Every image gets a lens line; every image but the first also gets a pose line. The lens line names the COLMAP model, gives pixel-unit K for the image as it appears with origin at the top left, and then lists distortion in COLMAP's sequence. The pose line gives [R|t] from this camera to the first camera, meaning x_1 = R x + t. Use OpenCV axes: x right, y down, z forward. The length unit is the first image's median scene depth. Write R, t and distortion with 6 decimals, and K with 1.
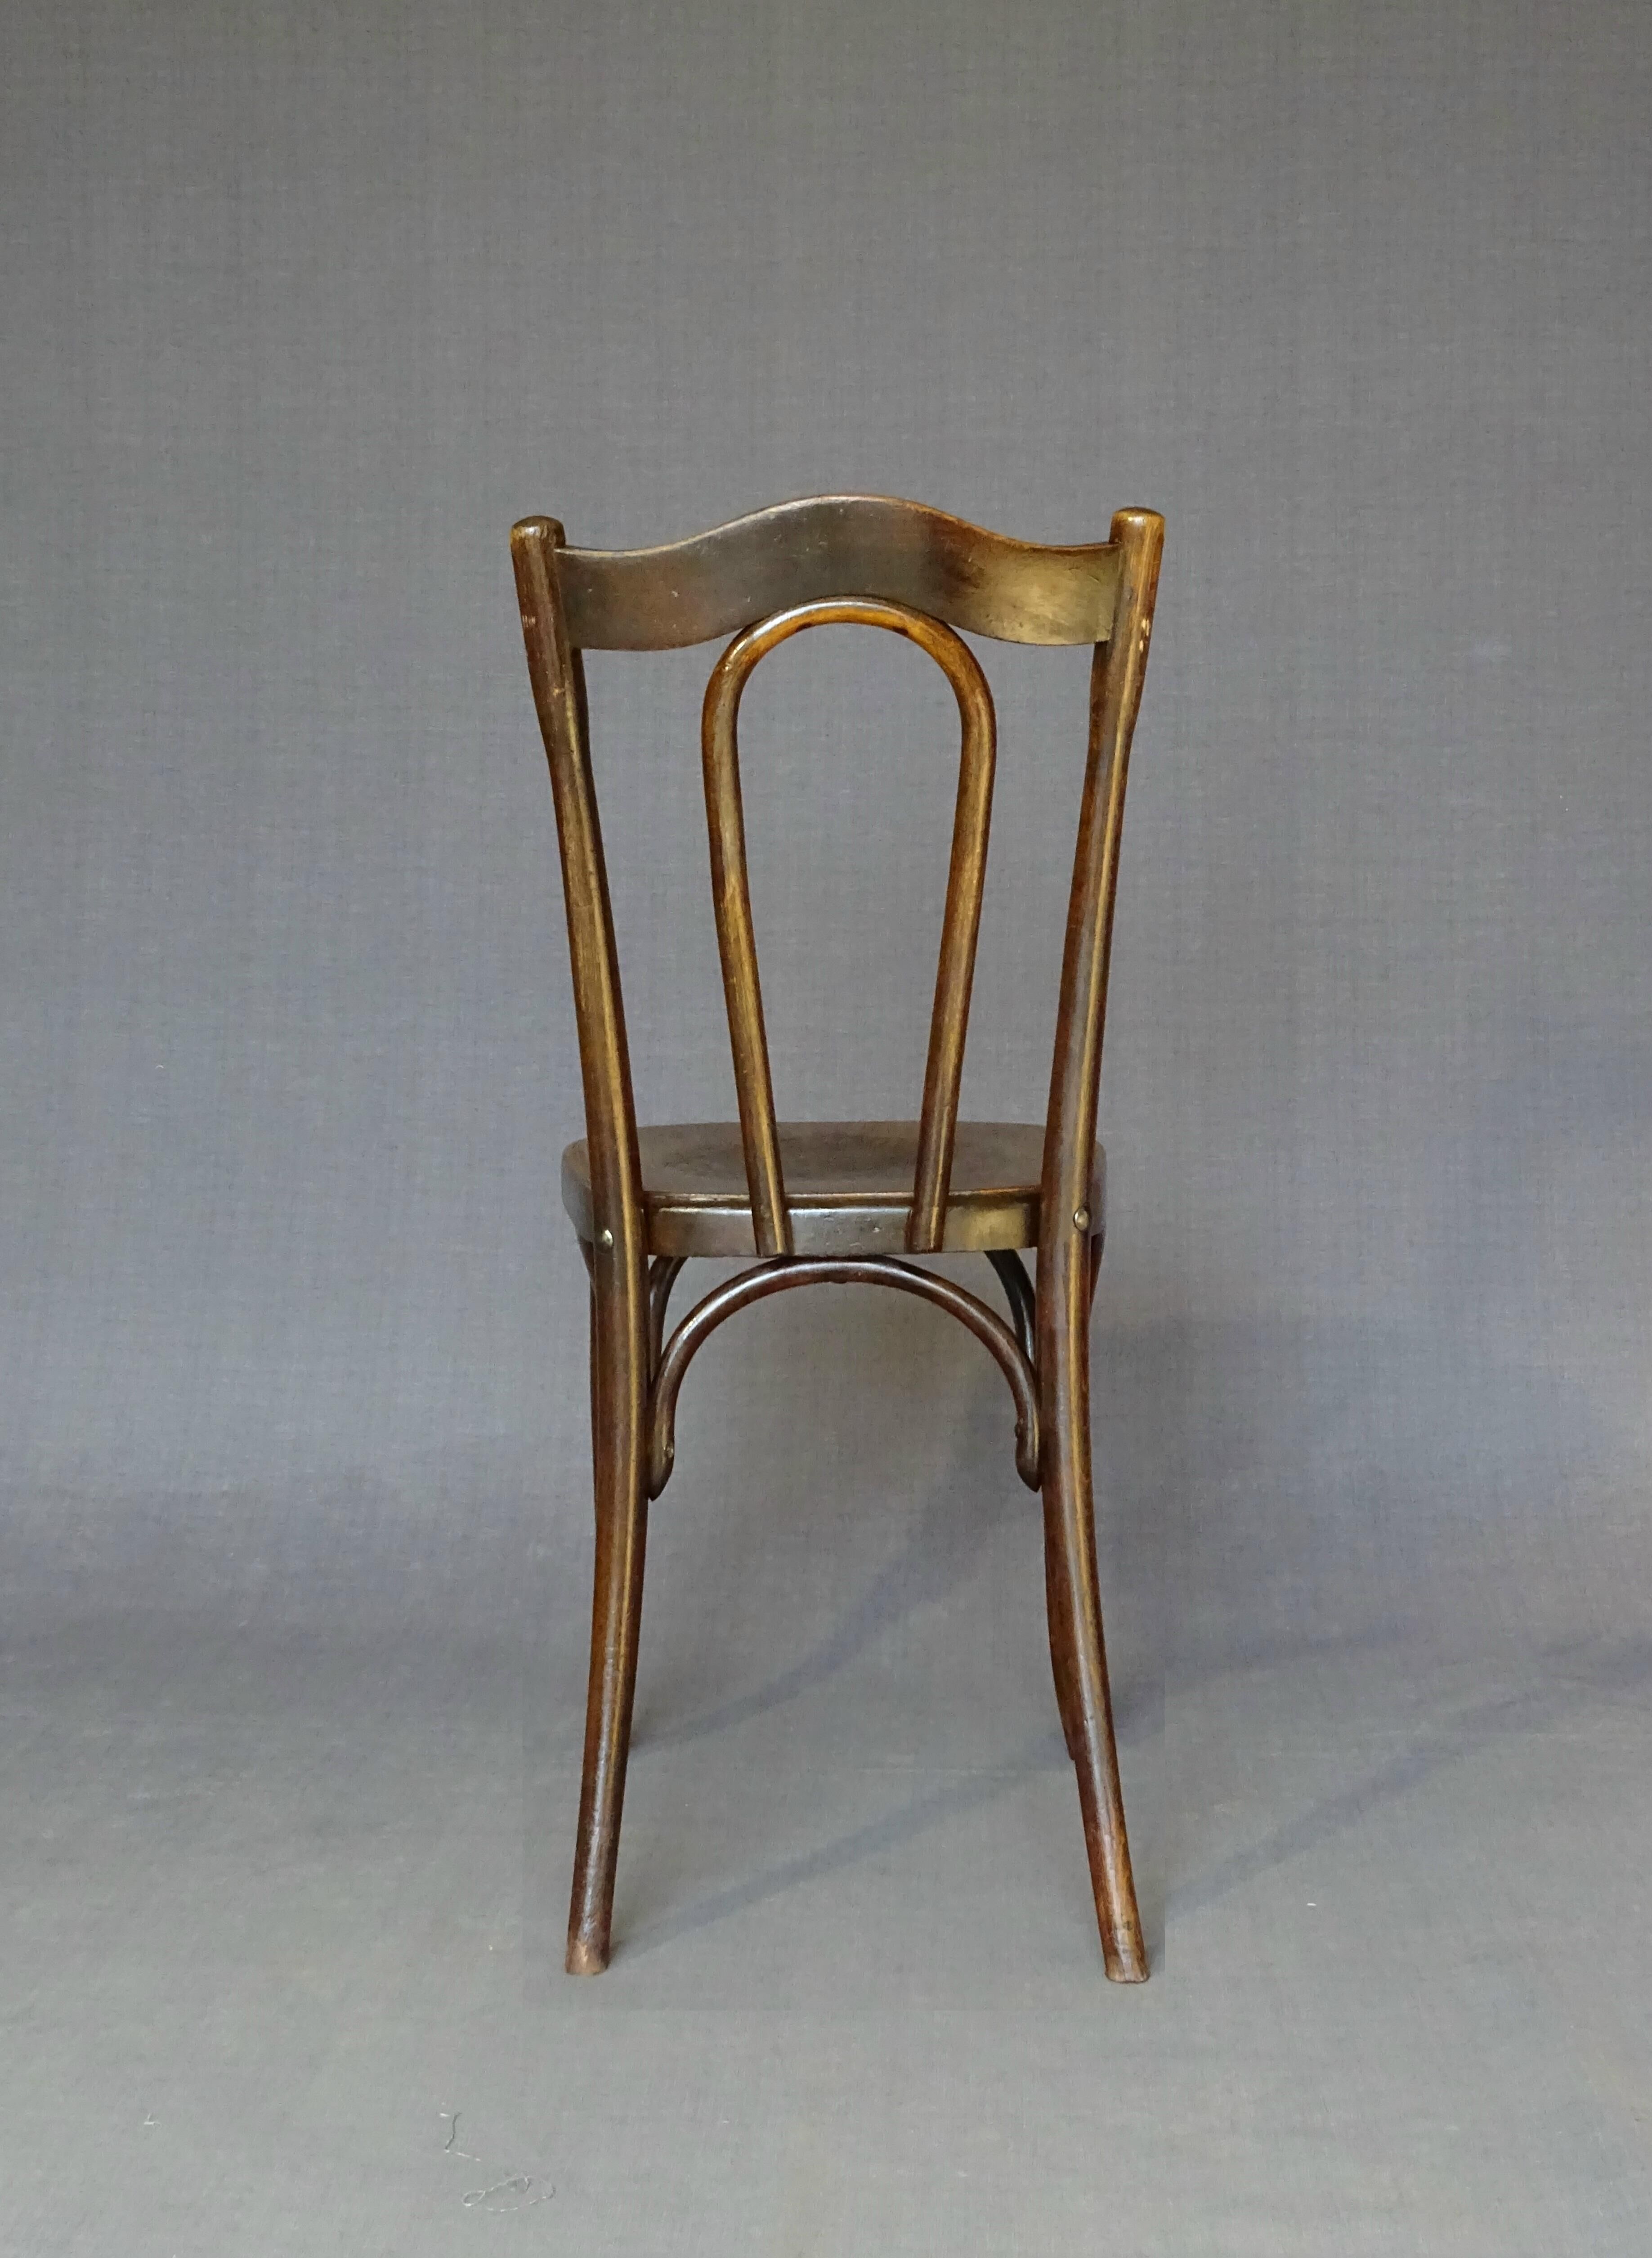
lens RADIAL K [[3204.5, 0, 826.0], [0, 3204.5, 1129.0], [0, 0, 1]] dist [-0.002109, 0.062619]
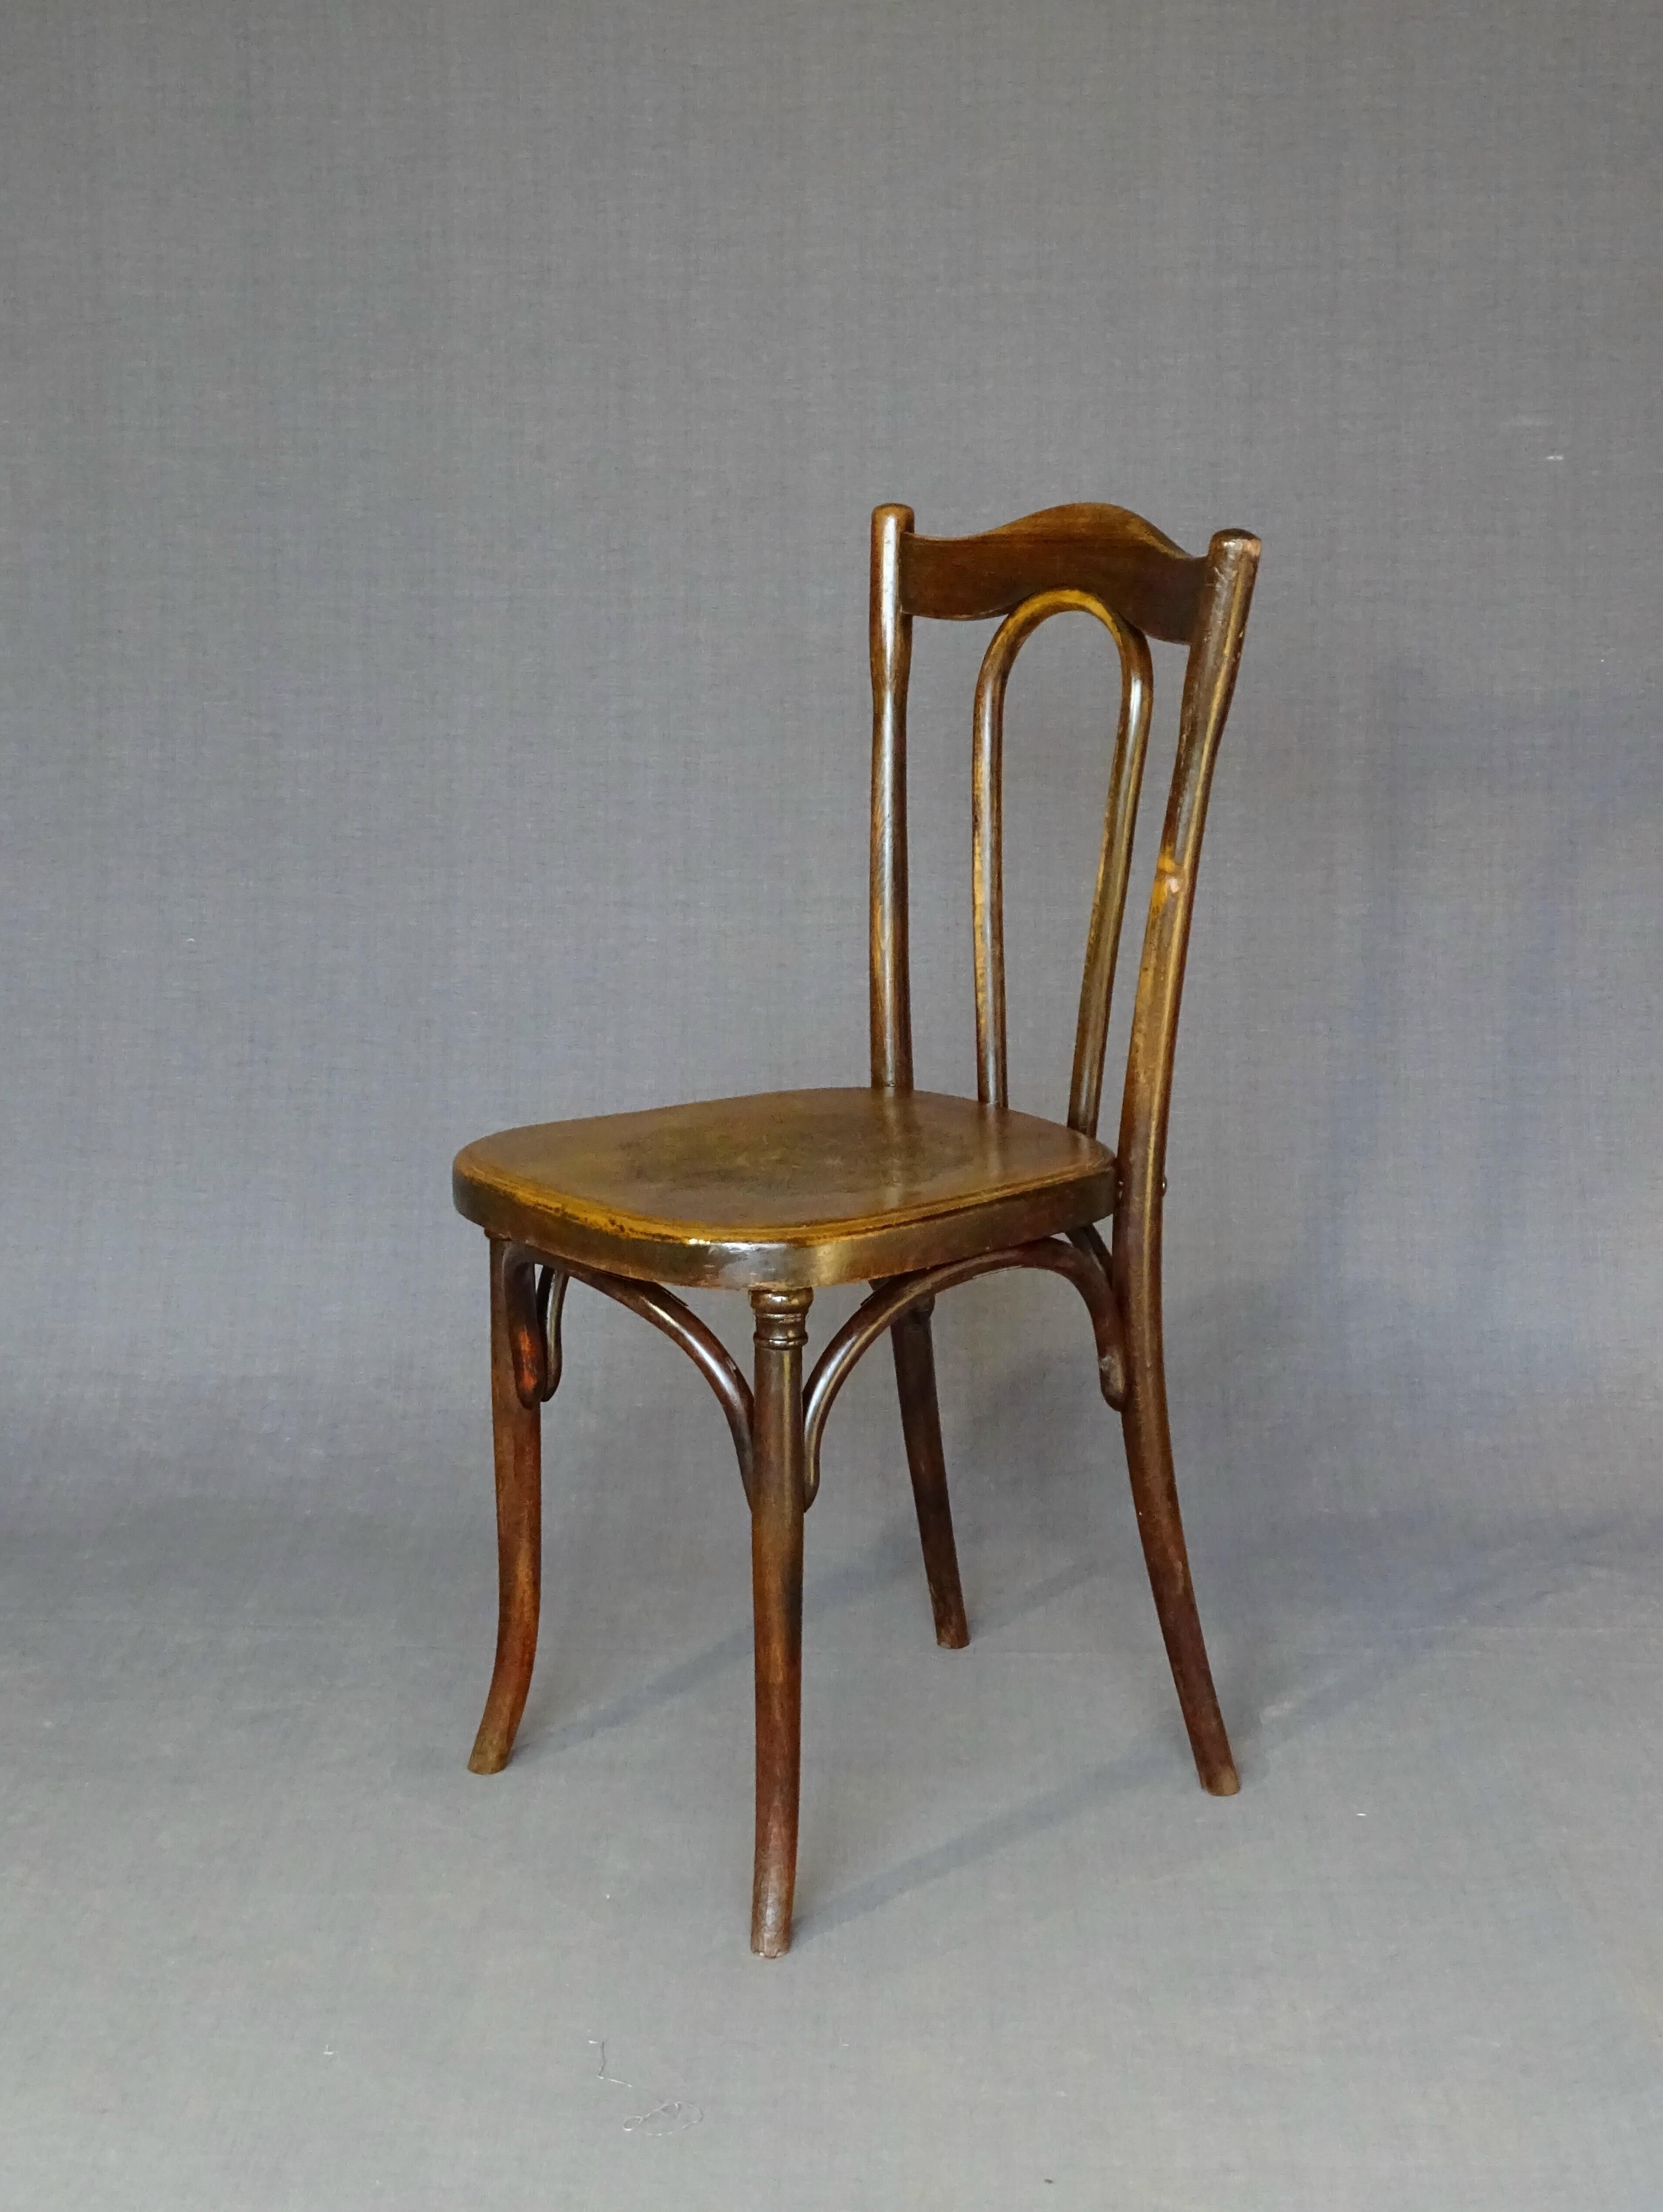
lens RADIAL K [[3611.8, 0, 819.2], [0, 3611.8, 1100.7], [0, 0, 1]] dist [0.009340, 0.092601]
pose [[0.999826, -0.008325, 0.016678, -0.034422], [0.006672, 0.995281, 0.096807, -0.081594], [-0.017405, -0.096679, 0.995163, -0.128872]]
